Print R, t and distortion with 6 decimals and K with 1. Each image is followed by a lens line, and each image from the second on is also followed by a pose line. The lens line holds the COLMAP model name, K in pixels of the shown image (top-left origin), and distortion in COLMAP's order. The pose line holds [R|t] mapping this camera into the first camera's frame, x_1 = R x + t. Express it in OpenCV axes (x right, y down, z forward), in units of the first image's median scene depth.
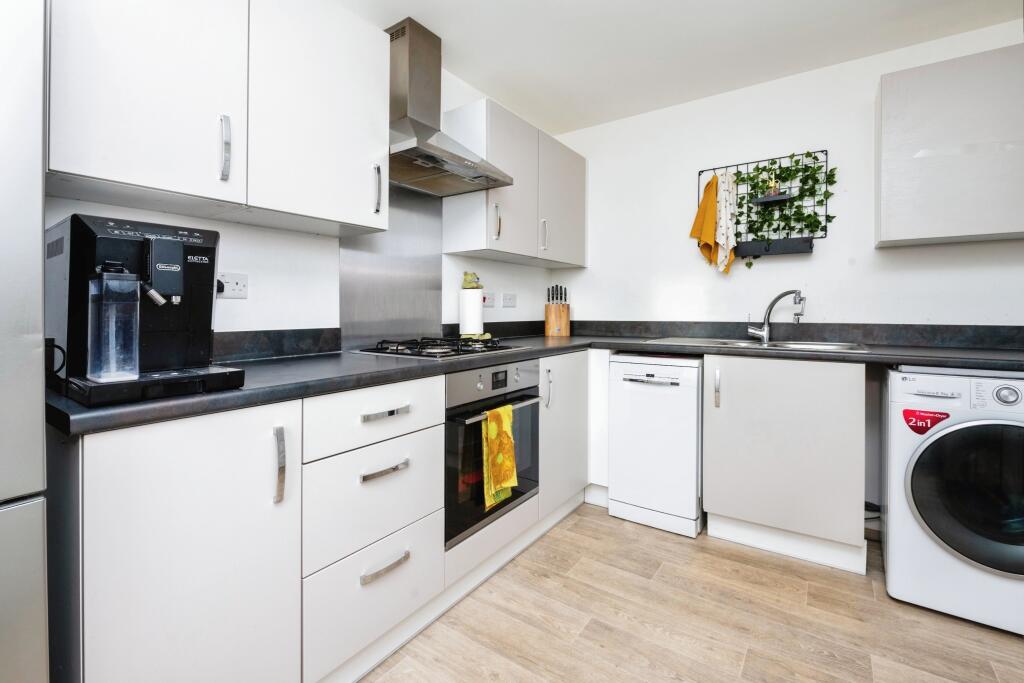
lens RADIAL K [[458.2, 0, 531.1], [0, 458.2, 310.8], [0, 0, 1]] dist [-0.008970, -0.000977]
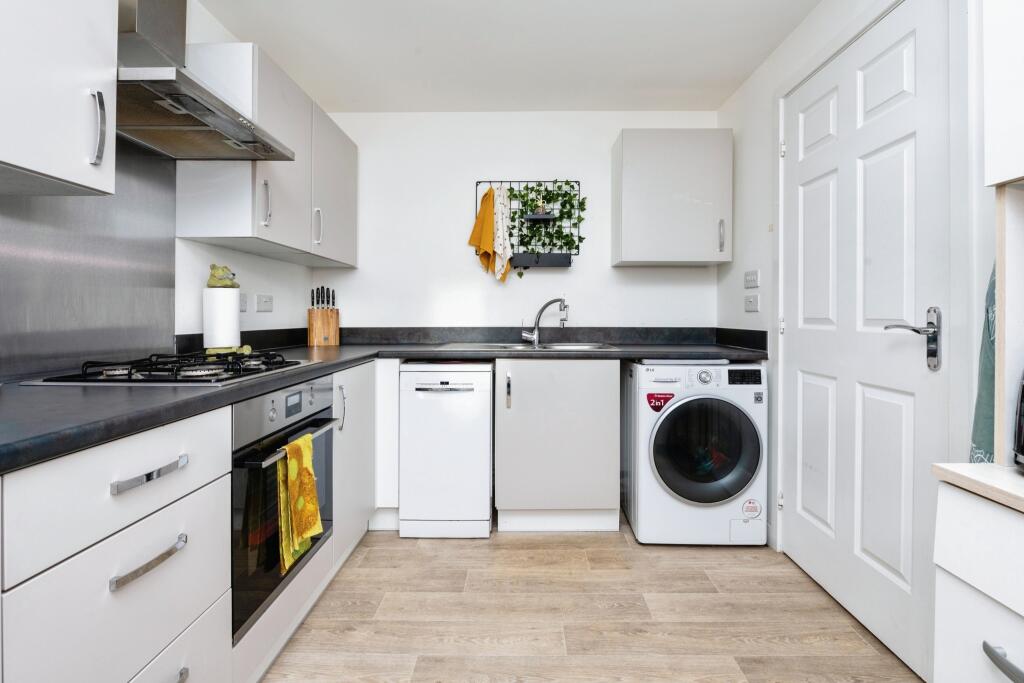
lens RADIAL K [[458.2, 0, 535.9], [0, 458.2, 315.9], [0, 0, 1]] dist [-0.008970, -0.000977]
pose [[0.826635, 0.001211, 0.562737, -0.138555], [-0.001023, 0.999999, -0.000650, -0.001339], [-0.562737, -0.000038, 0.826636, 0.091936]]
